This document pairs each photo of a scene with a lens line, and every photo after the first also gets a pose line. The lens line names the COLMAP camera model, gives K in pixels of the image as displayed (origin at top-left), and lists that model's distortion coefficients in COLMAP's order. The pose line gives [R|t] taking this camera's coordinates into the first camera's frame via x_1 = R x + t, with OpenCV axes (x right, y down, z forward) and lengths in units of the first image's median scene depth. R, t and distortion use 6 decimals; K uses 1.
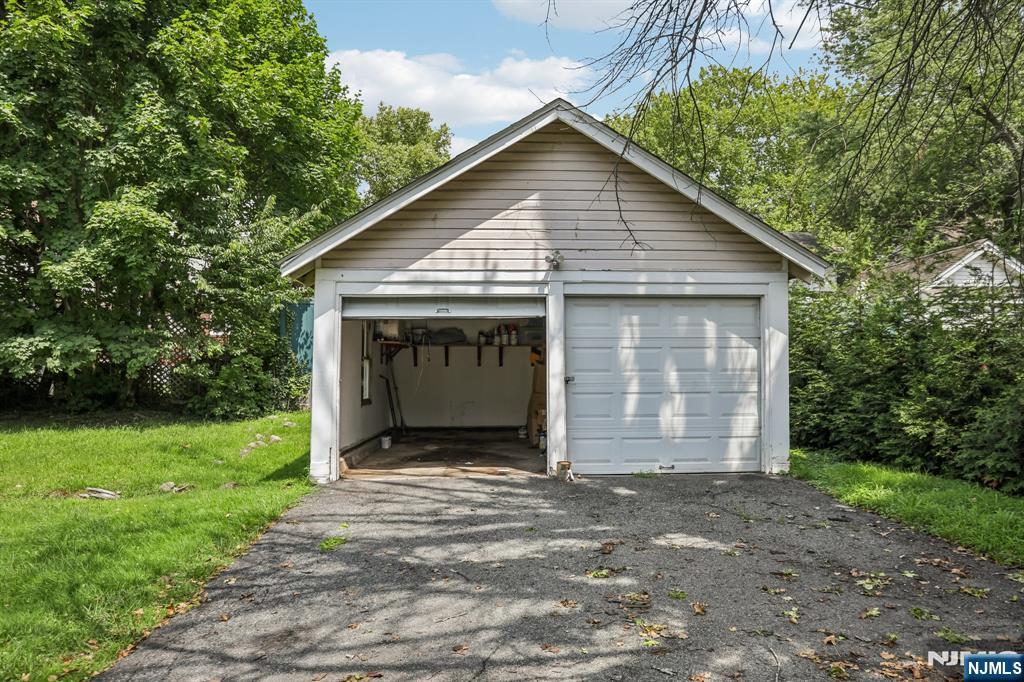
lens RADIAL K [[686.1, 0, 512.0], [0, 686.1, 341.0], [0, 0, 1]] dist [0.000951, 0.000922]
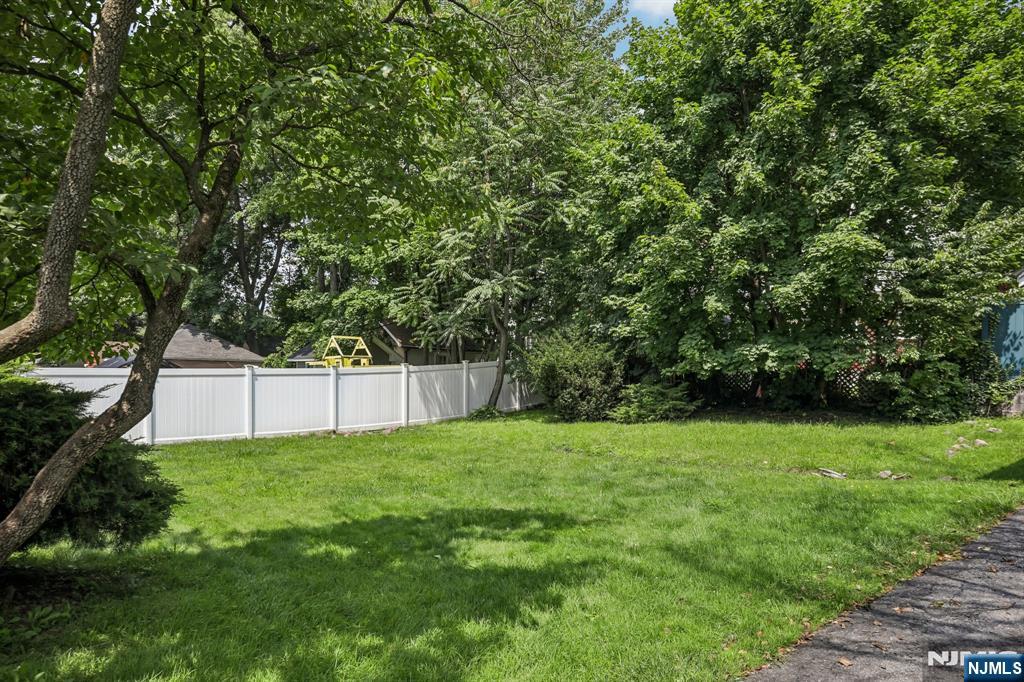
lens RADIAL K [[686.1, 0, 511.6], [0, 686.1, 398.8], [0, 0, 1]] dist [0.000909, 0.002775]
pose [[0.633111, 0.025776, -0.773632, -0.003959], [0.032862, 0.997649, 0.060132, -0.005235], [0.773363, -0.063493, 0.630775, -0.165737]]
